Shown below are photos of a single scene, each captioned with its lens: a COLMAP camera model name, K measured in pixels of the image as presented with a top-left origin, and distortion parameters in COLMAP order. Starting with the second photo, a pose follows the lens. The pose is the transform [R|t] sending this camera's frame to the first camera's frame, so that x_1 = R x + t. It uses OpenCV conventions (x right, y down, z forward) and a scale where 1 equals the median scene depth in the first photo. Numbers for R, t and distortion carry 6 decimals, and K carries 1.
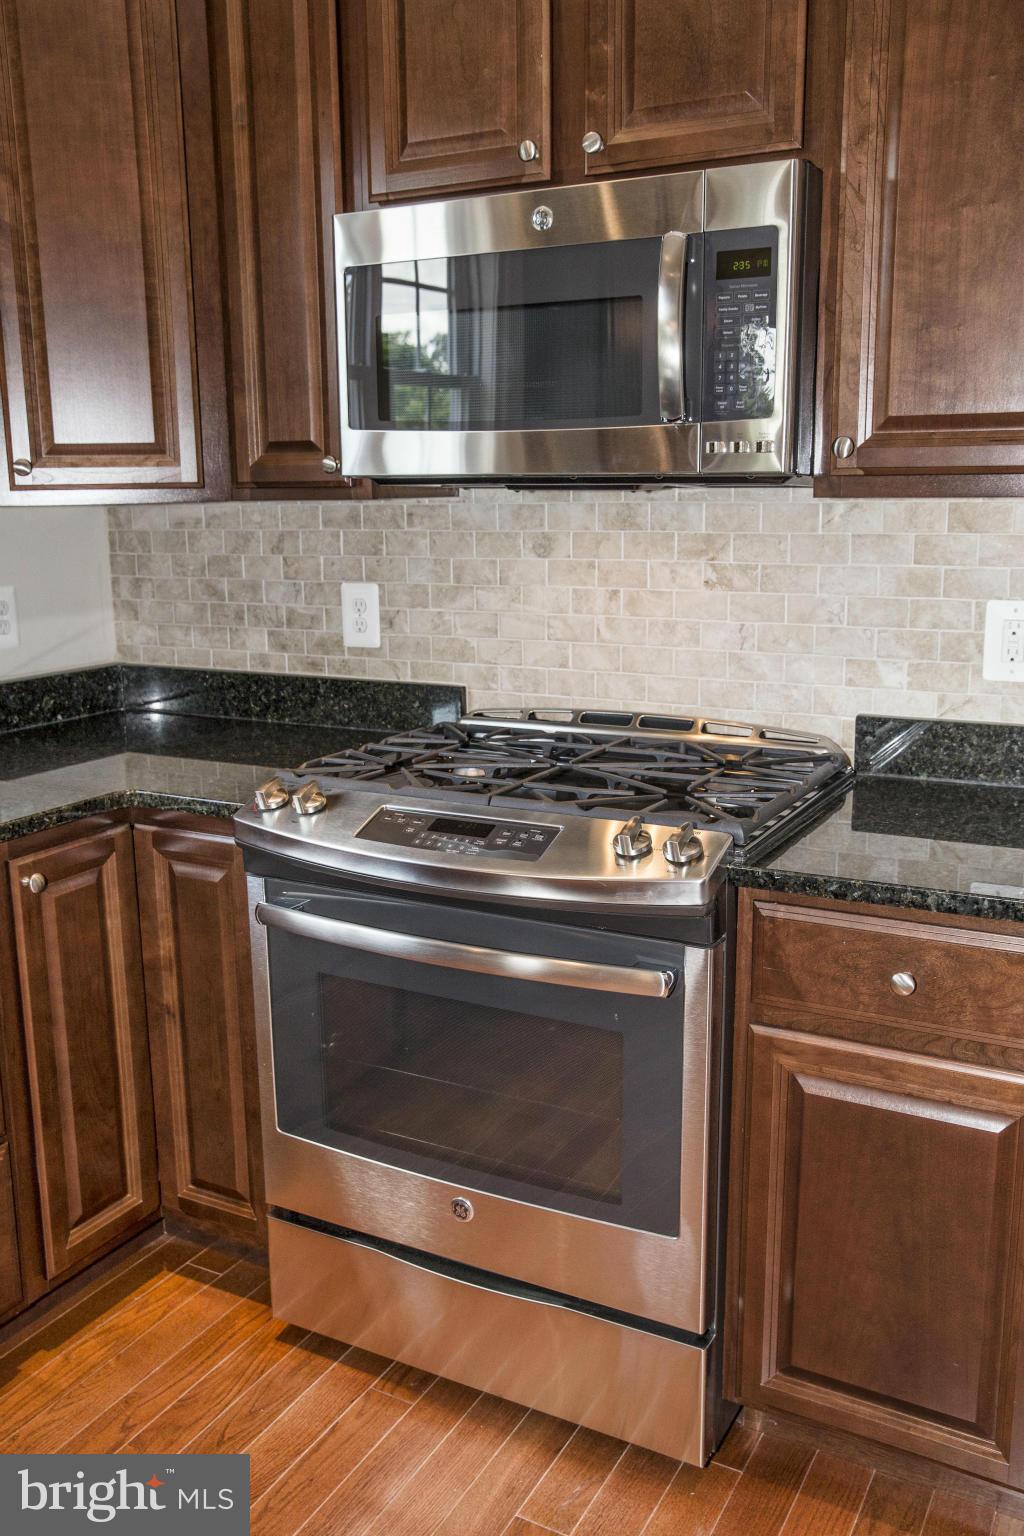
lens RADIAL K [[1357.1, 0, 515.9], [0, 1357.1, 767.4], [0, 0, 1]] dist [-0.039707, -0.001444]
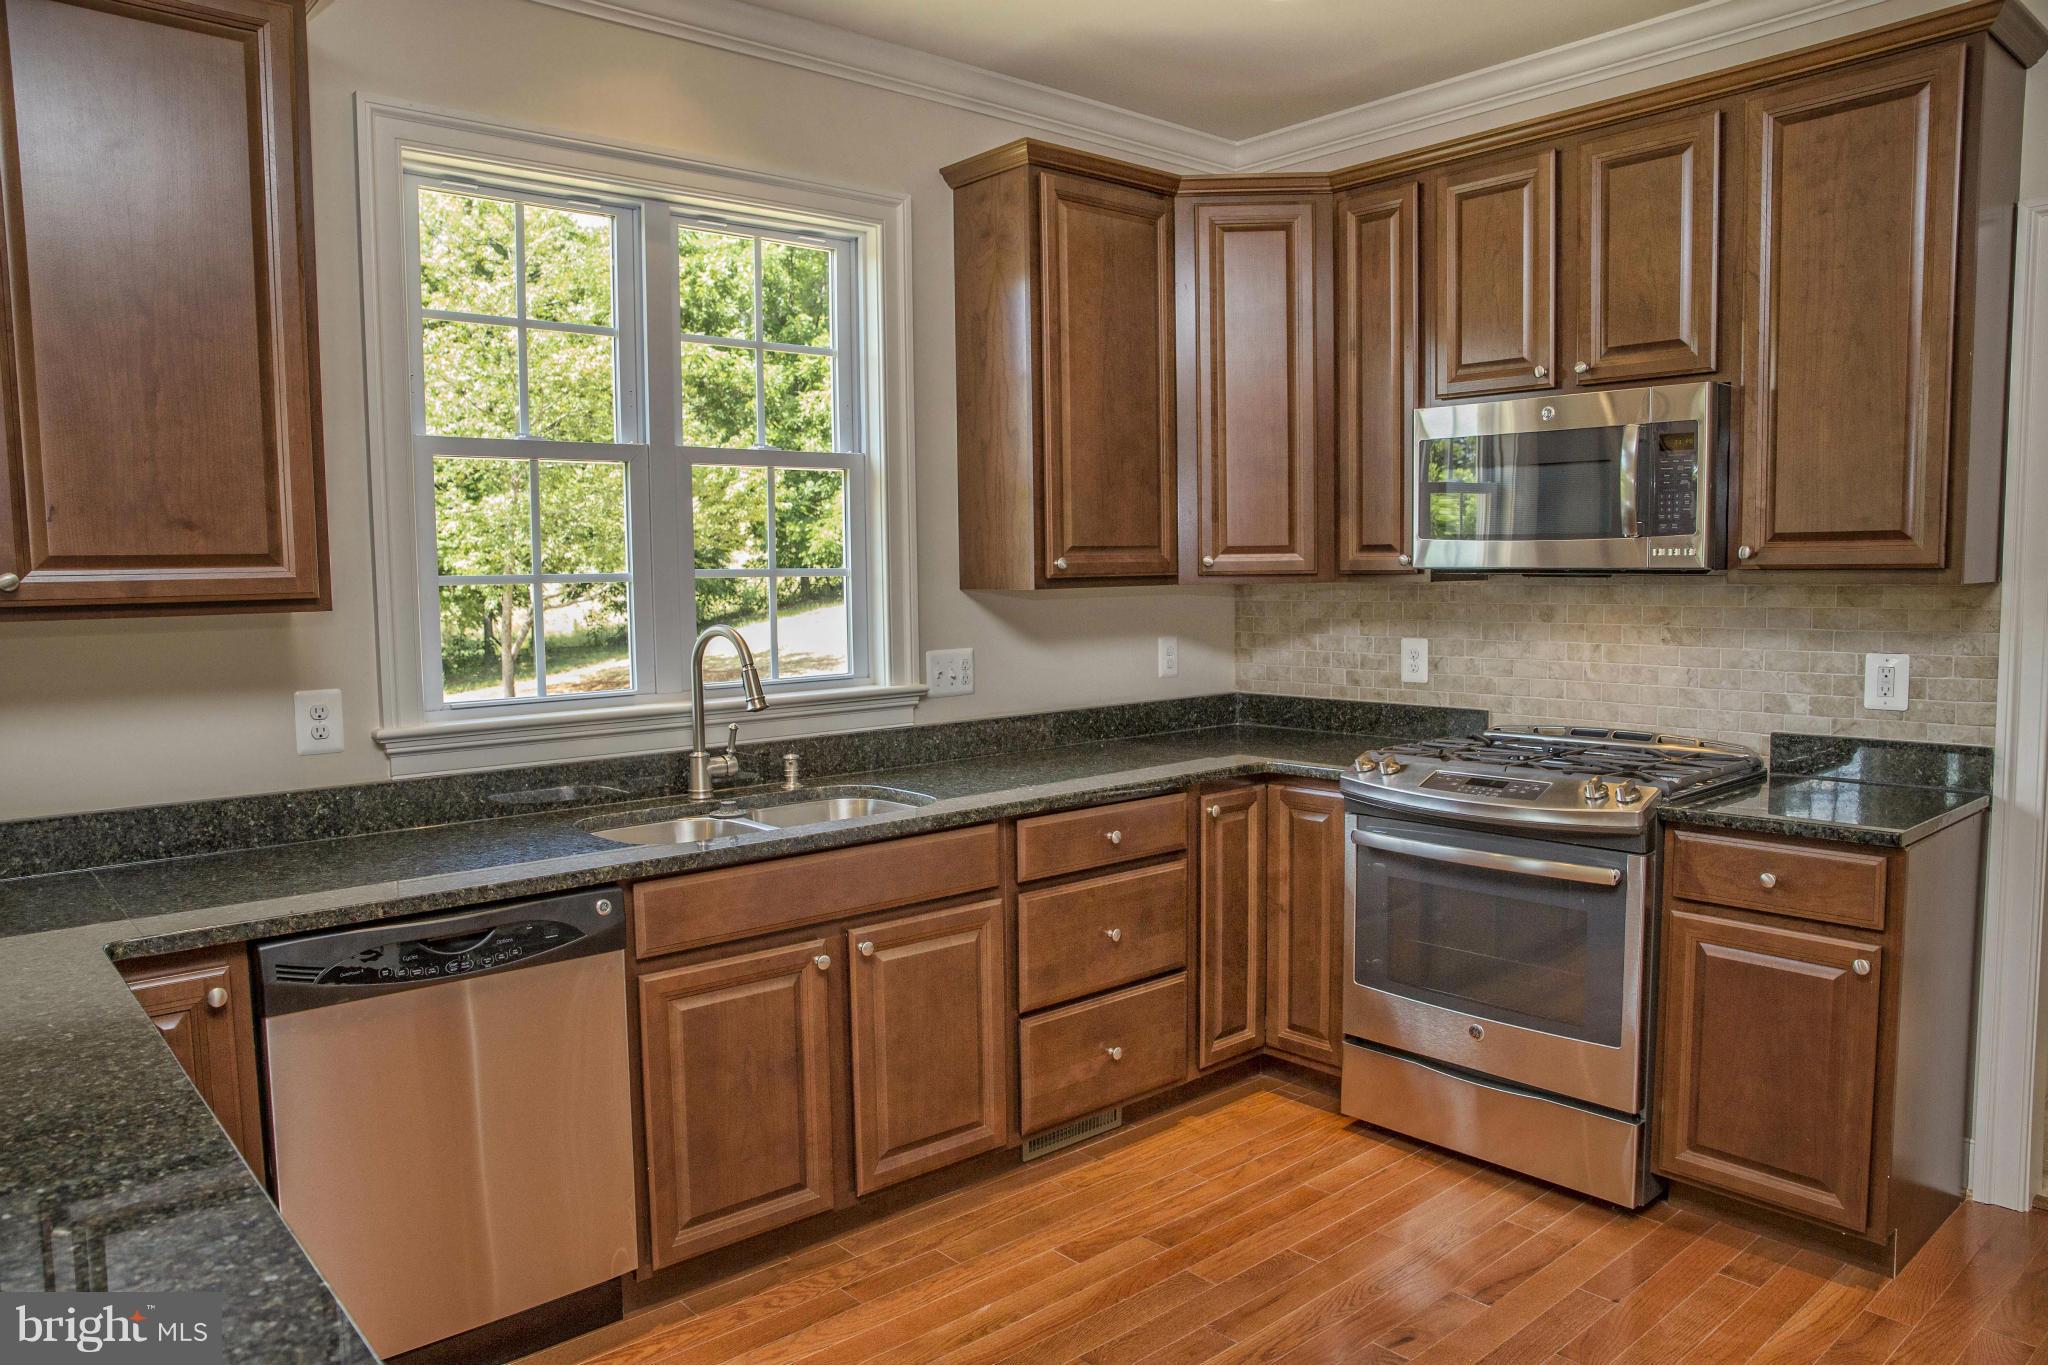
lens RADIAL K [[1378.9, 0, 1033.5], [0, 1378.9, 691.1], [0, 0, 1]] dist [-0.070881, 0.017196]
pose [[0.940099, 0.027835, -0.339764, 0.002305], [-0.065688, 0.992774, -0.100420, 0.112960], [0.334514, 0.116723, 0.935134, -0.604255]]
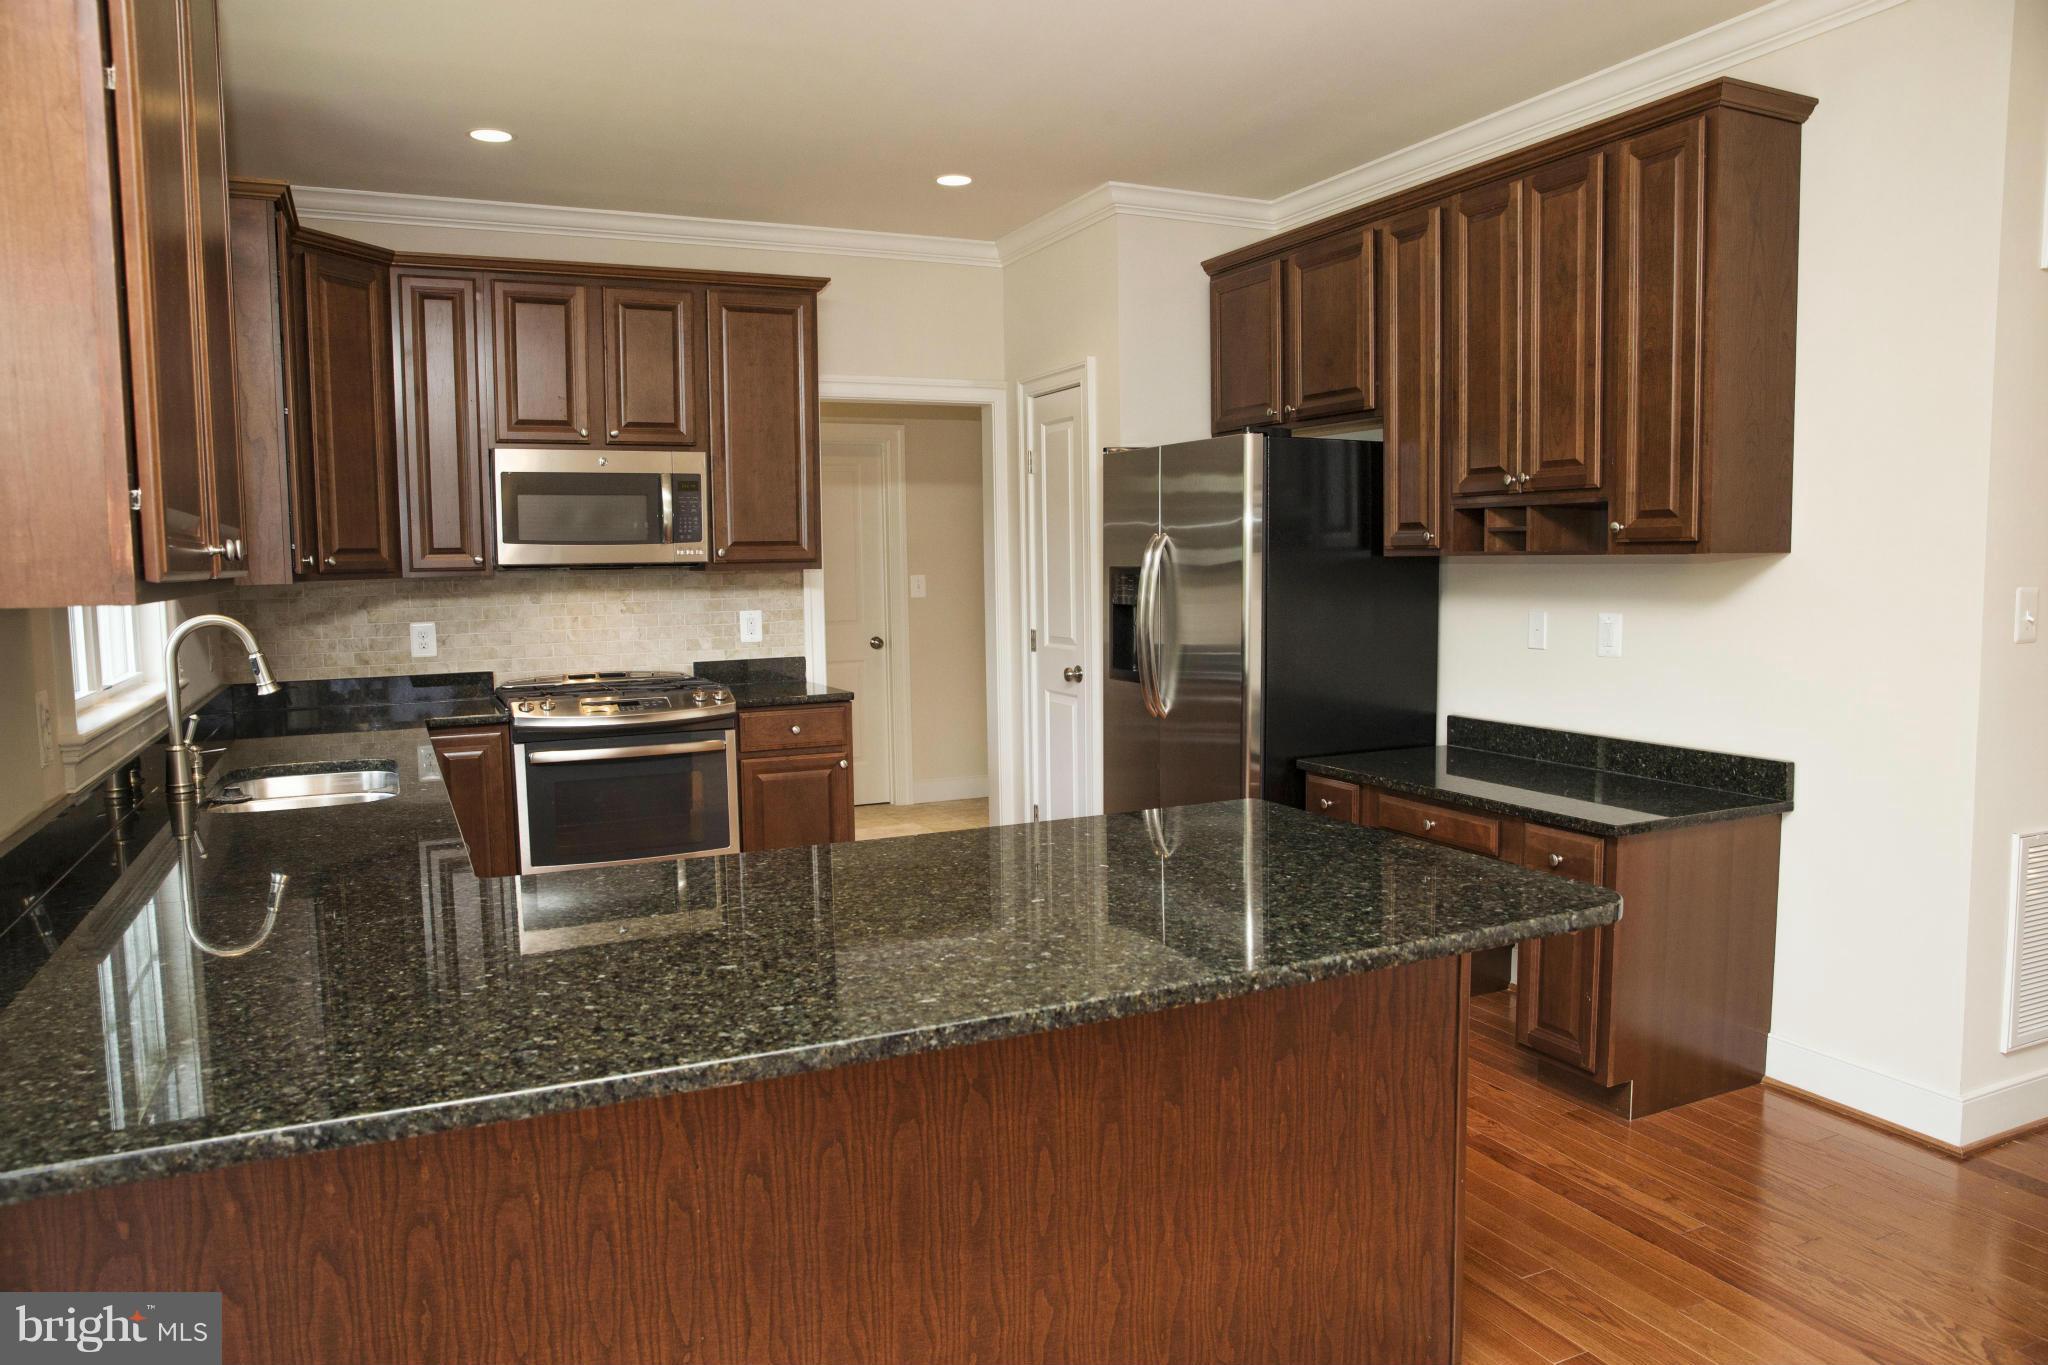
lens RADIAL K [[1378.9, 0, 1027.0], [0, 1378.9, 681.7], [0, 0, 1]] dist [-0.070881, 0.017196]
pose [[0.596166, -0.072751, 0.799558, -1.334093], [0.172299, 0.984276, -0.038911, 0.190183], [-0.784155, 0.160960, 0.599327, -0.899927]]
